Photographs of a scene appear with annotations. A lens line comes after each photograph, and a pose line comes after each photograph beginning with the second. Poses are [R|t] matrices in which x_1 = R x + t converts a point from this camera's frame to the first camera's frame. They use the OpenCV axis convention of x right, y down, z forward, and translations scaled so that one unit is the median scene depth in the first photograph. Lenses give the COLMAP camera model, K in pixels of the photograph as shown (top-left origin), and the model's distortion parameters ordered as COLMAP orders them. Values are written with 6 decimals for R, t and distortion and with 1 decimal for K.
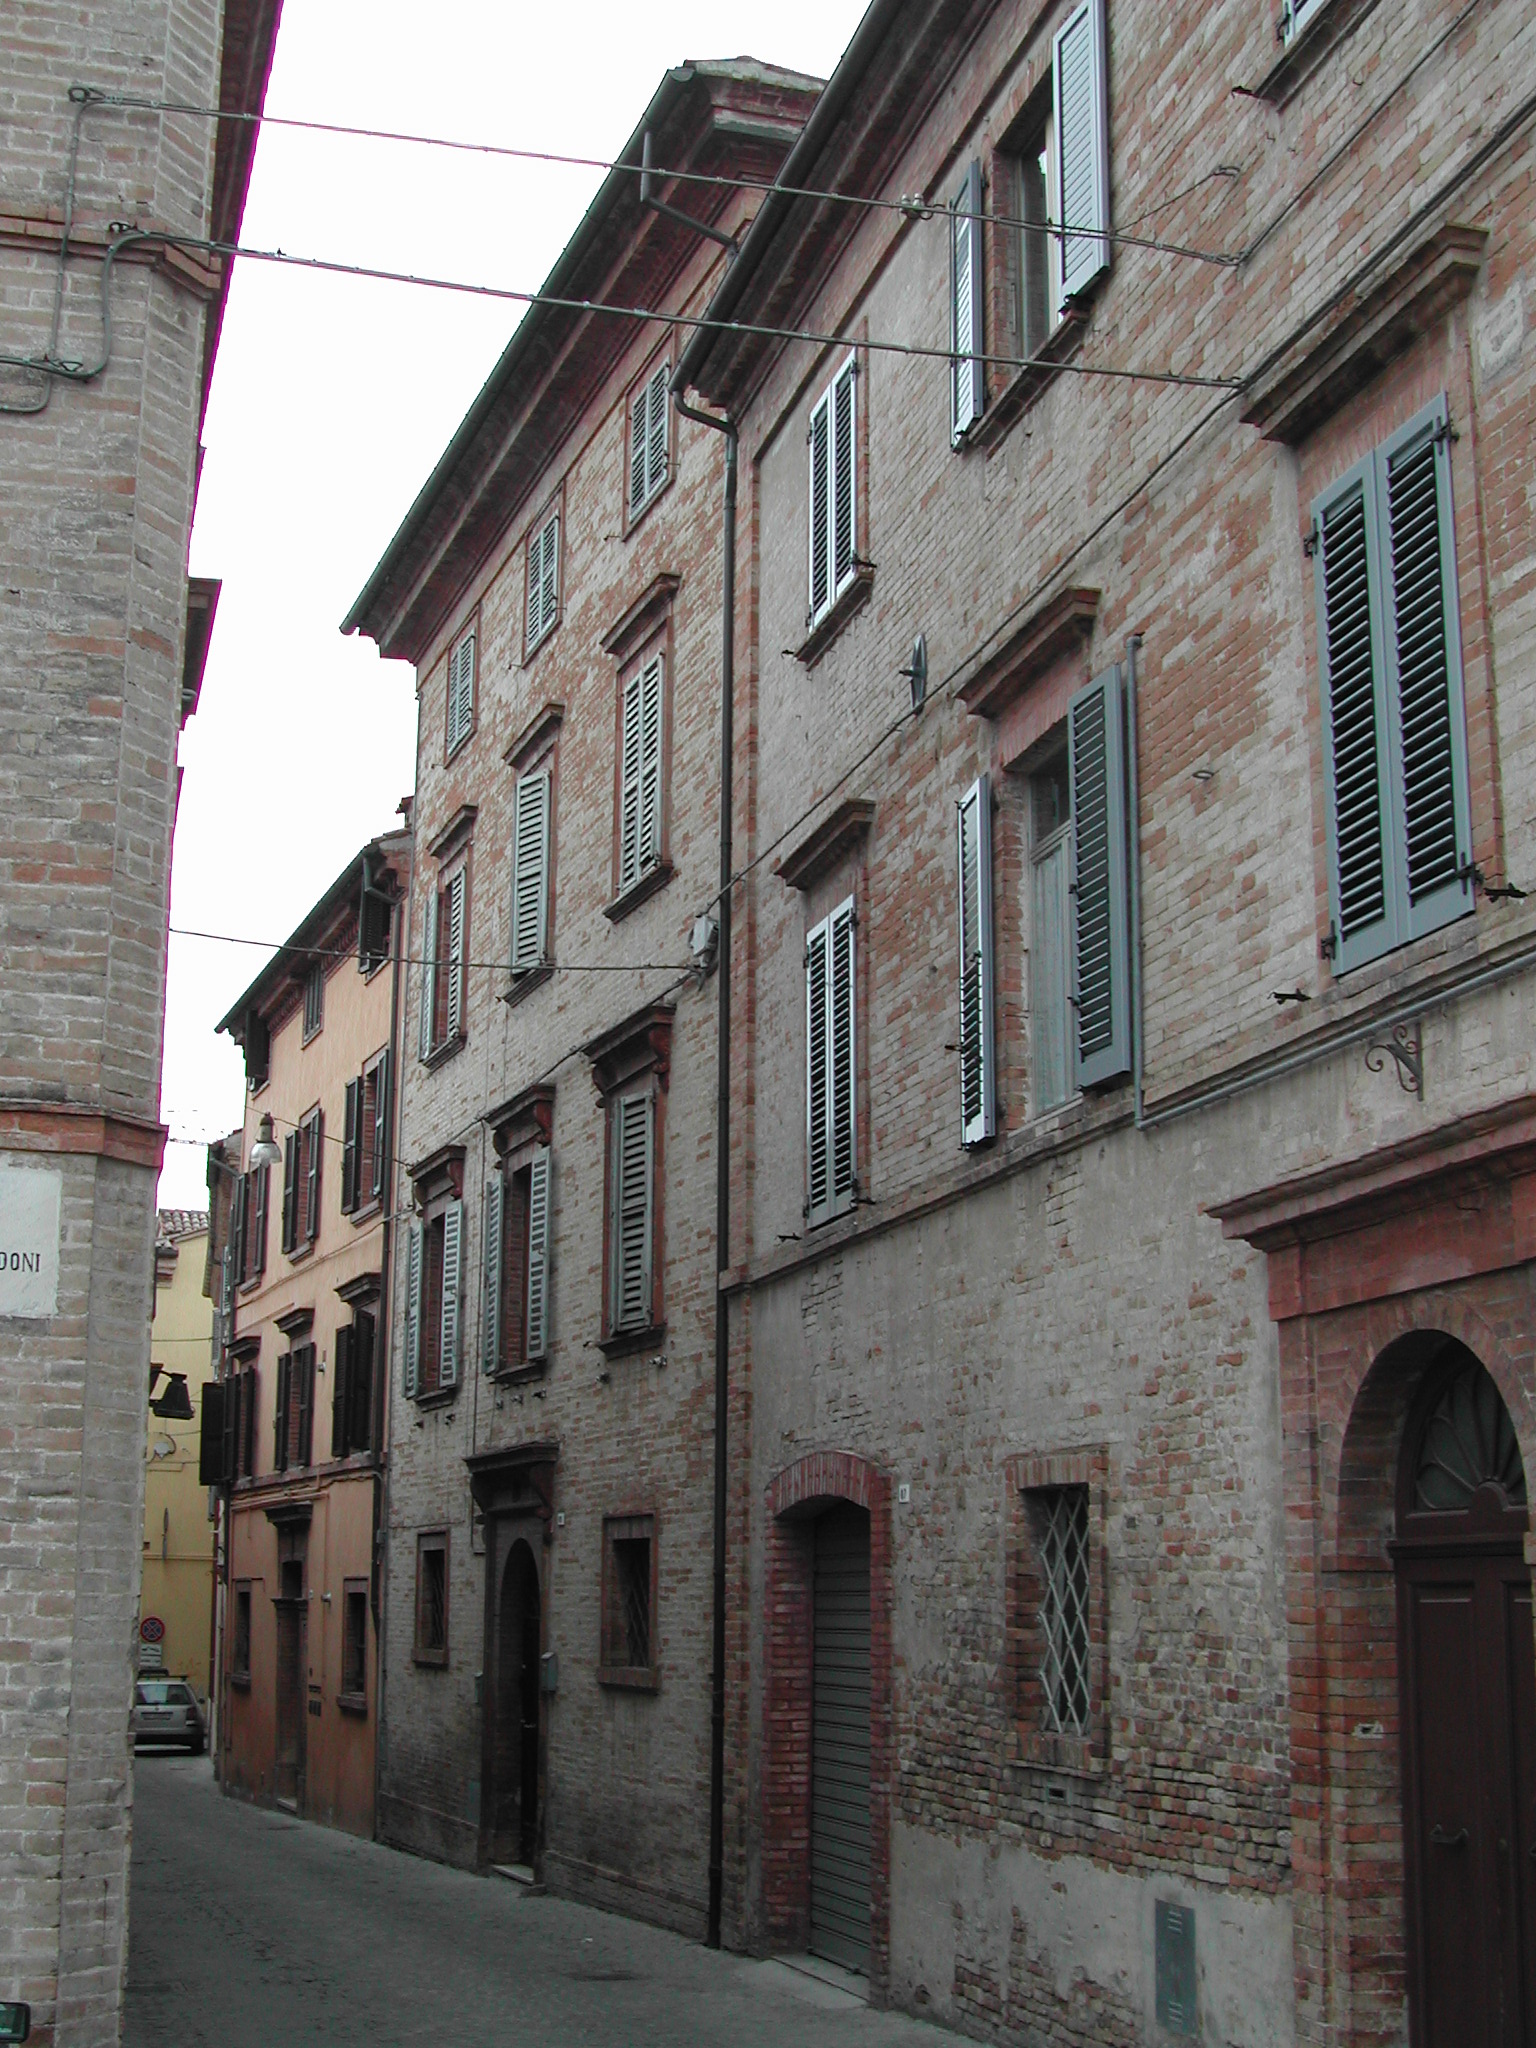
lens RADIAL K [[2705.6, 0, 769.0], [0, 2705.6, 1029.1], [0, 0, 1]] dist [-0.097895, 0.000000]
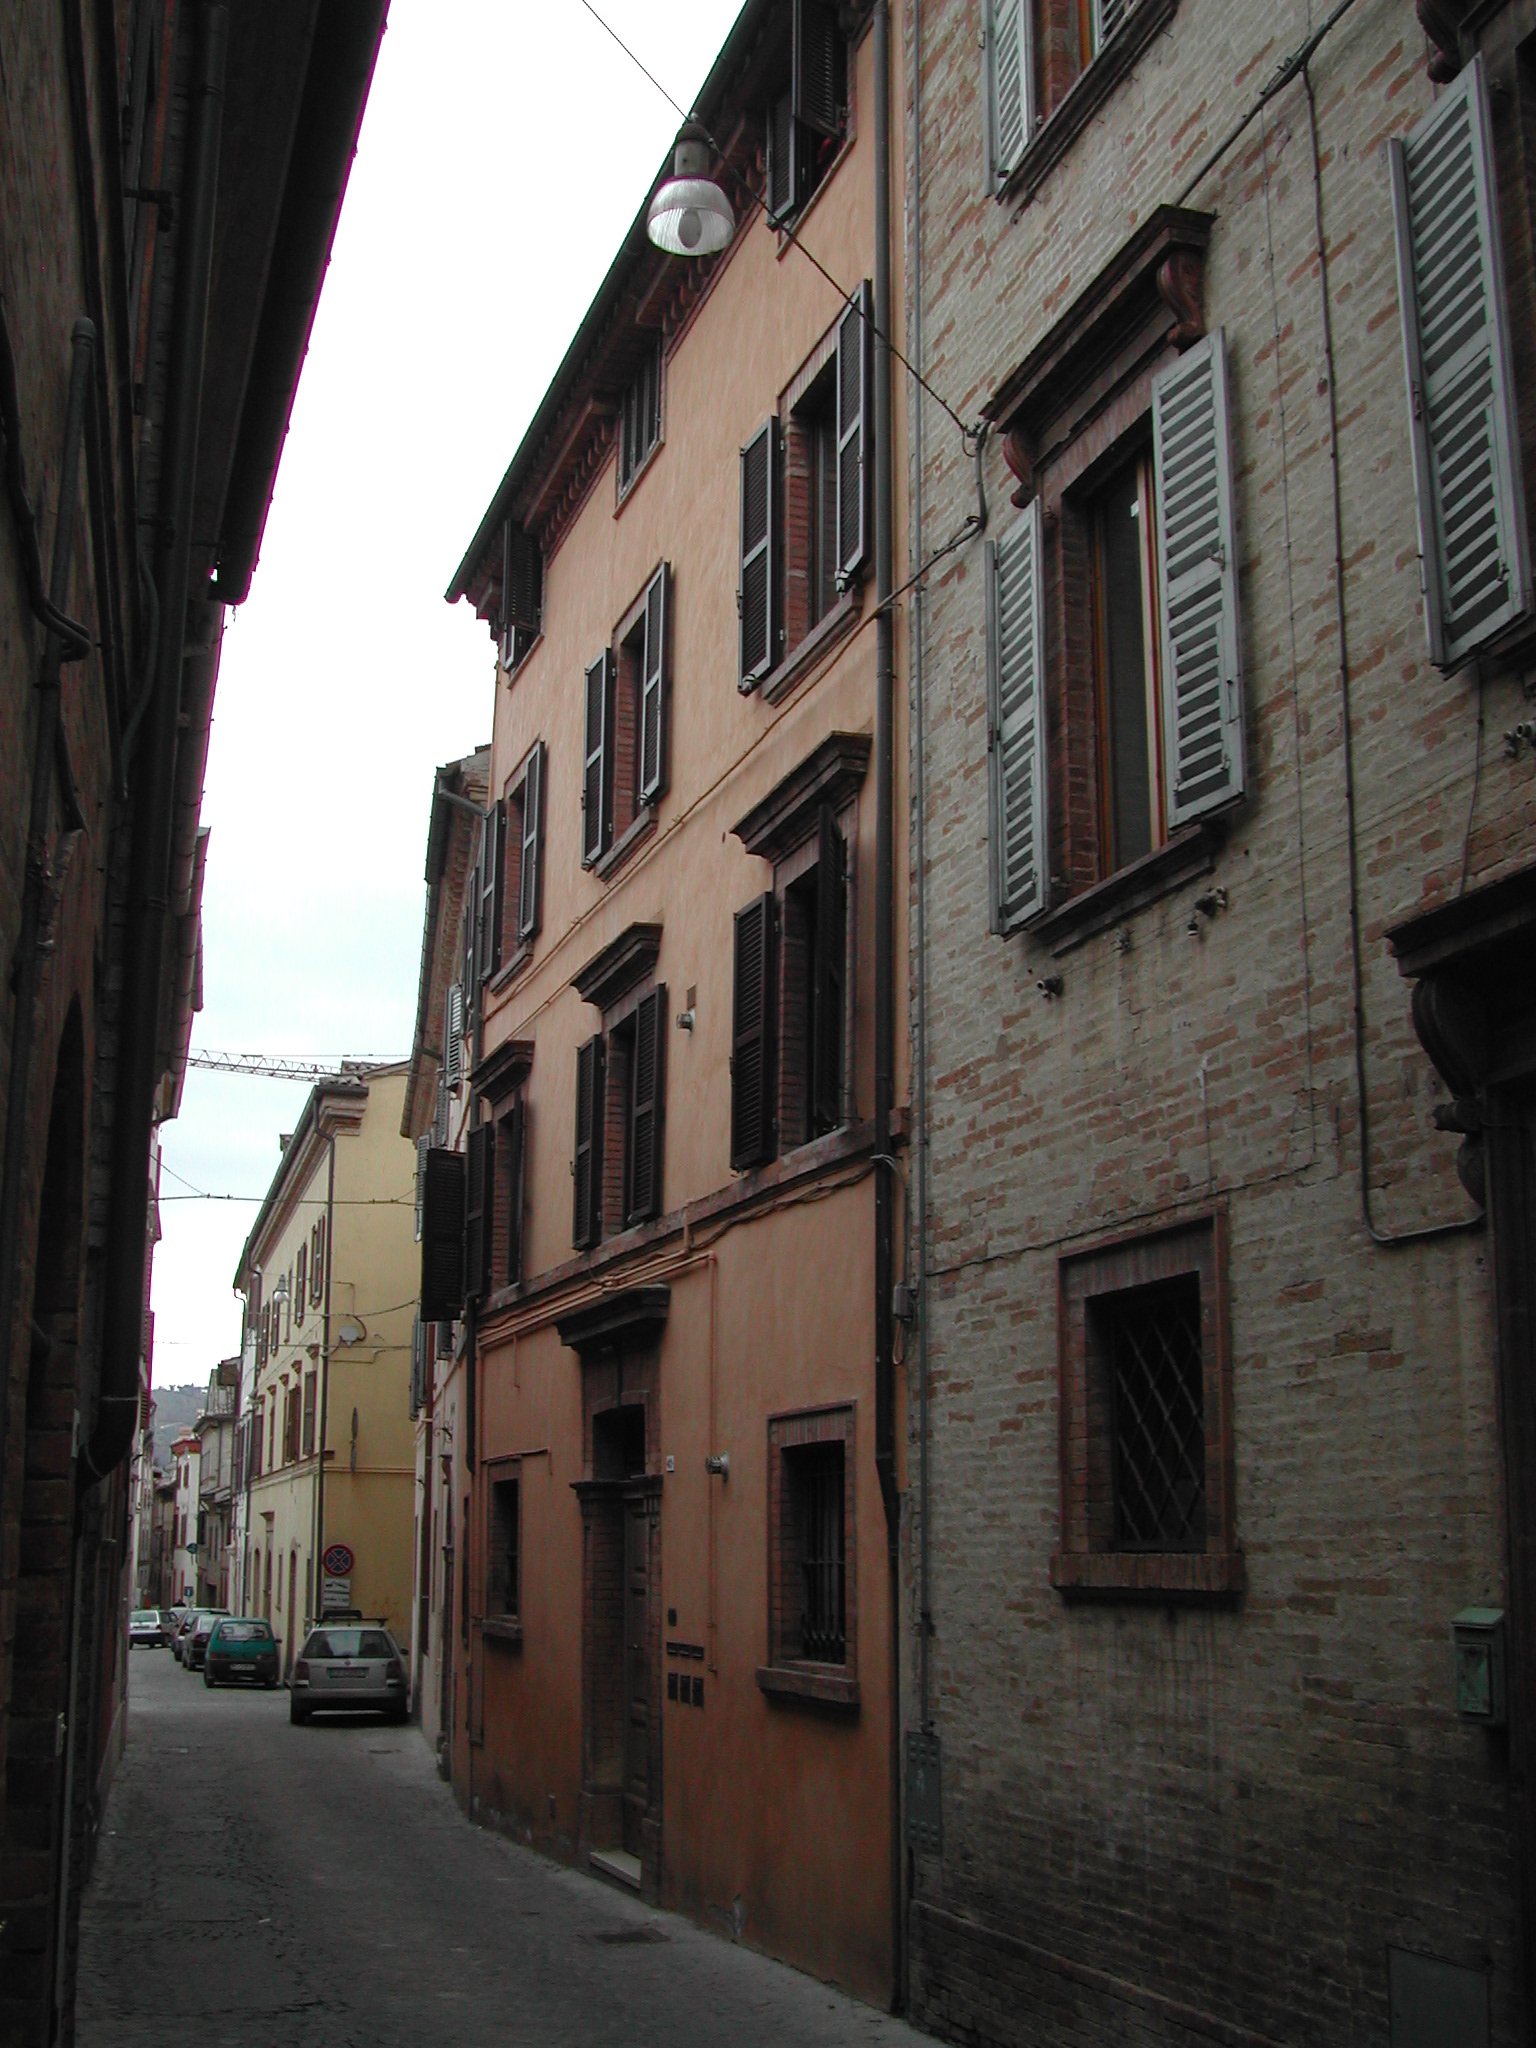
lens RADIAL K [[2441.0, 0, 773.0], [0, 2441.0, 1024.2], [0, 0, 1]] dist [-0.144236, 0.000000]
pose [[0.999065, -0.004726, -0.042970, -0.121442], [0.004505, 0.999976, -0.005235, 0.120473], [0.042993, 0.005037, 0.999063, 0.503310]]
